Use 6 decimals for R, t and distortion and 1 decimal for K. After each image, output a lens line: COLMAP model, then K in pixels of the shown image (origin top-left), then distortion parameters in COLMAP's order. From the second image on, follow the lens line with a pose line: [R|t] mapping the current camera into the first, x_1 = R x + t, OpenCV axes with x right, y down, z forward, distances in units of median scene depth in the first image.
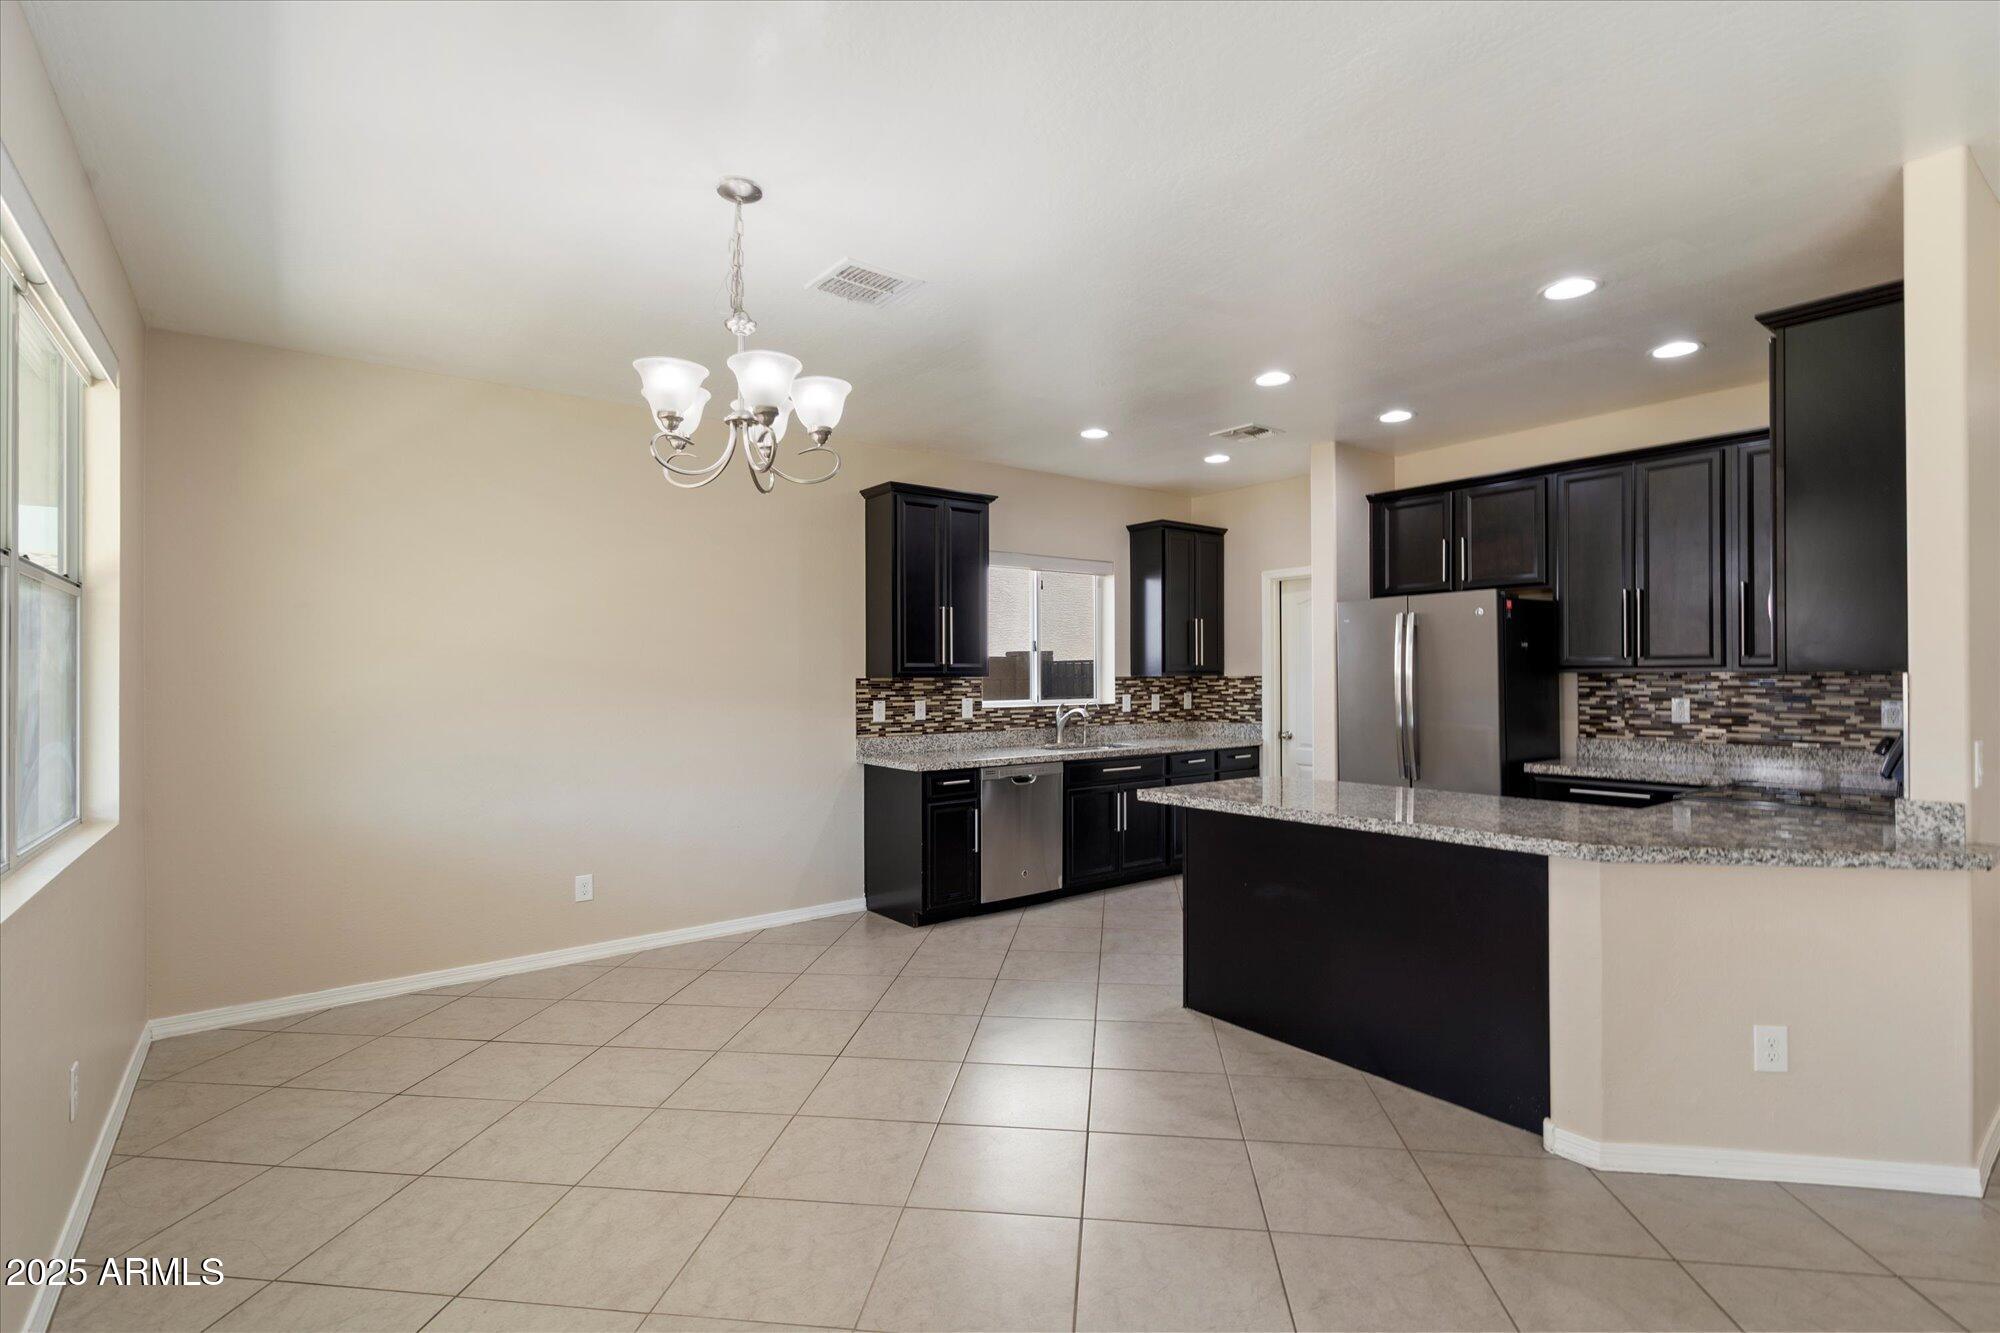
lens RADIAL K [[928.9, 0, 999.1], [0, 928.9, 680.5], [0, 0, 1]] dist [0.000480, 0.000066]
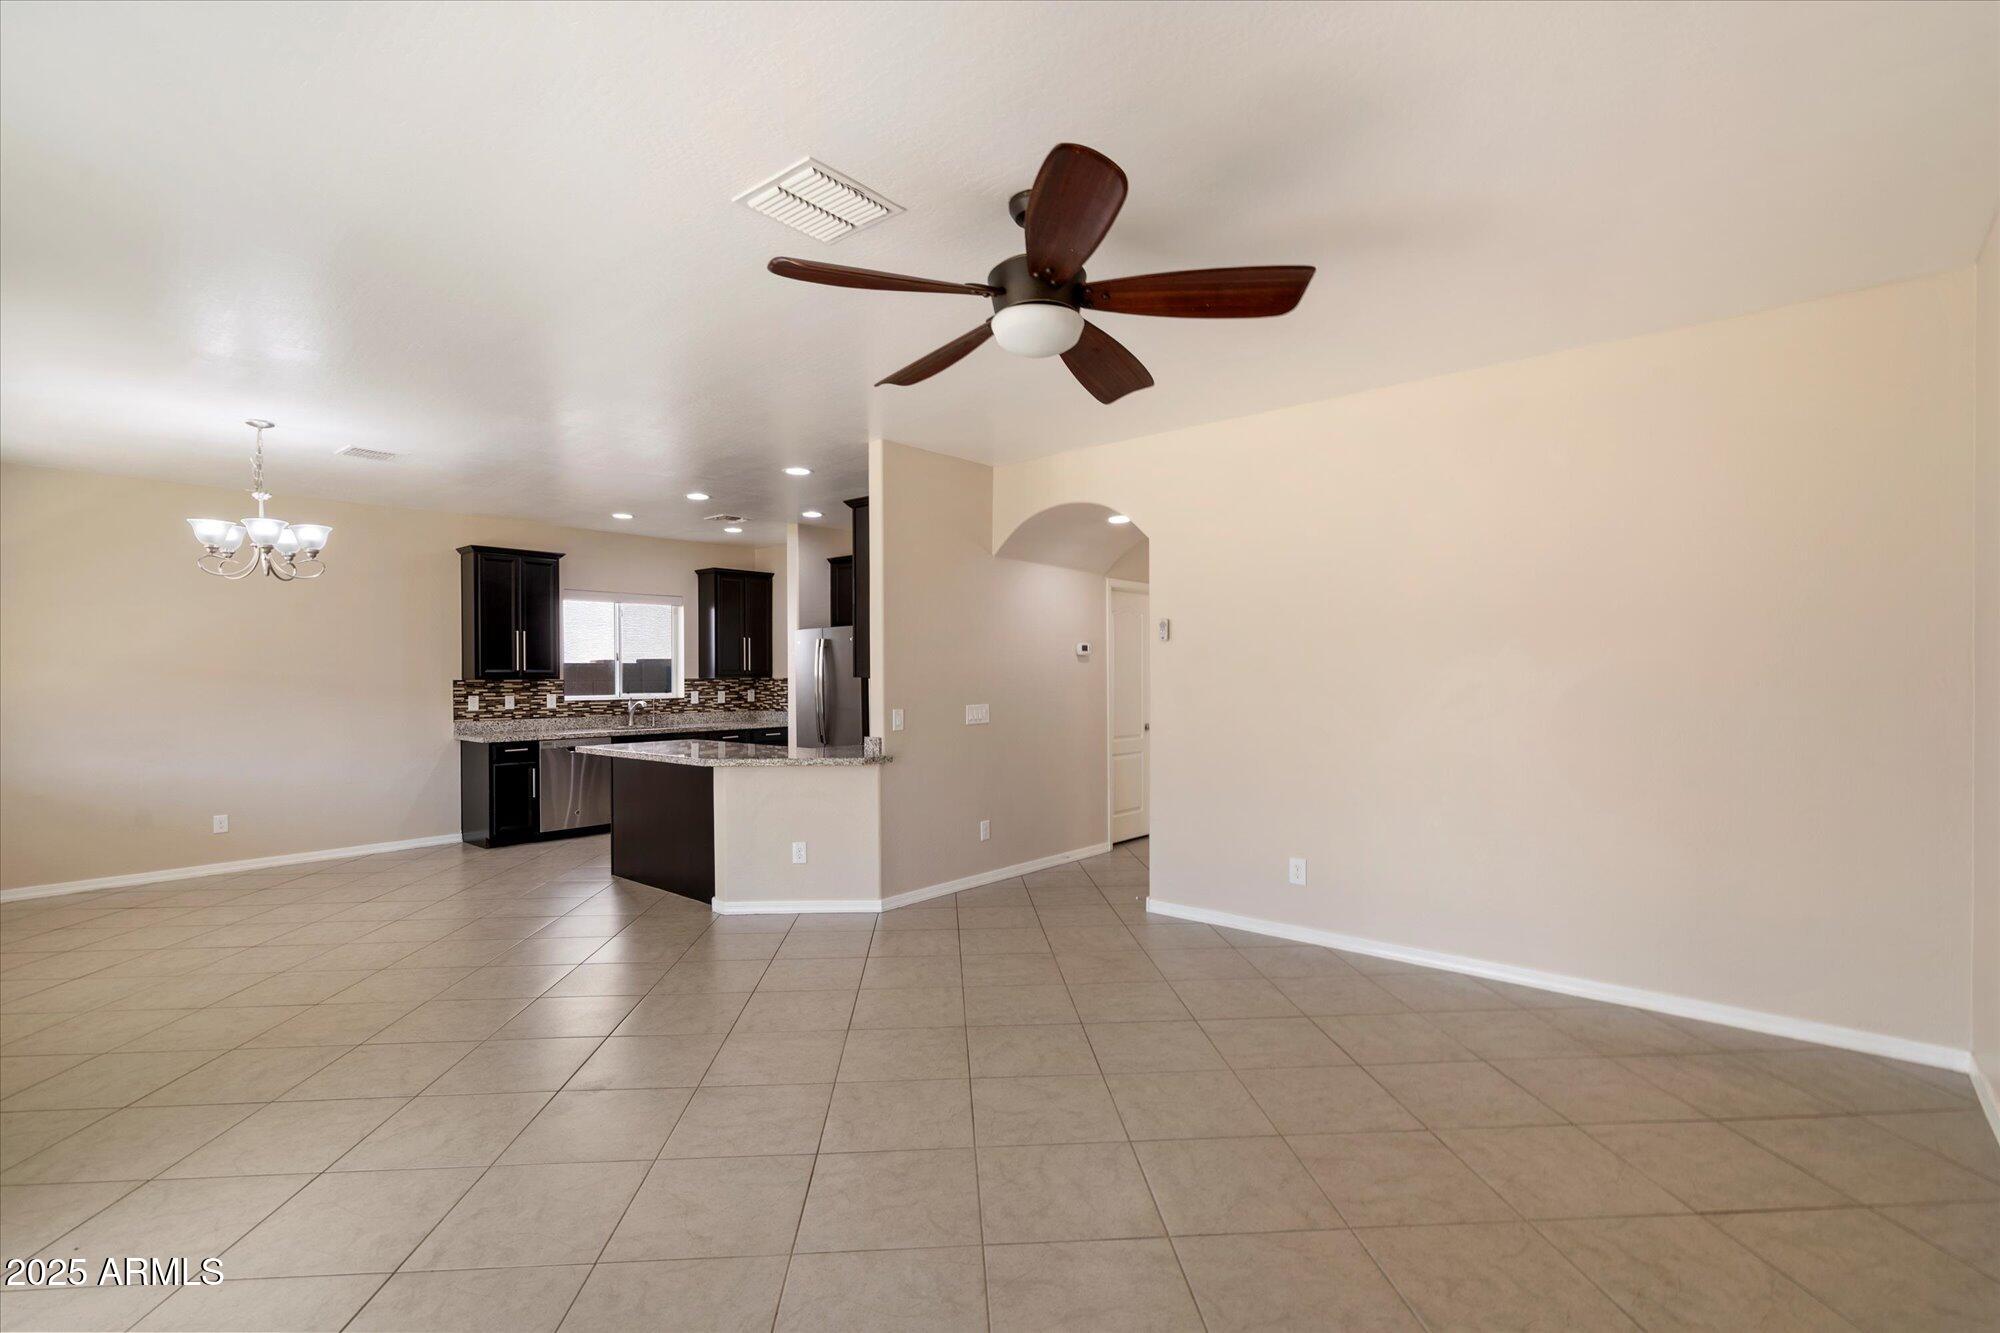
lens RADIAL K [[900.0, 0, 1001.7], [0, 900.0, 681.2], [0, 0, 1]] dist [-0.009775, -0.000559]
pose [[0.980628, -0.001582, 0.195875, 0.379016], [0.001329, 0.999998, 0.001424, -0.001388], [-0.195876, -0.001136, 0.980628, -0.485139]]
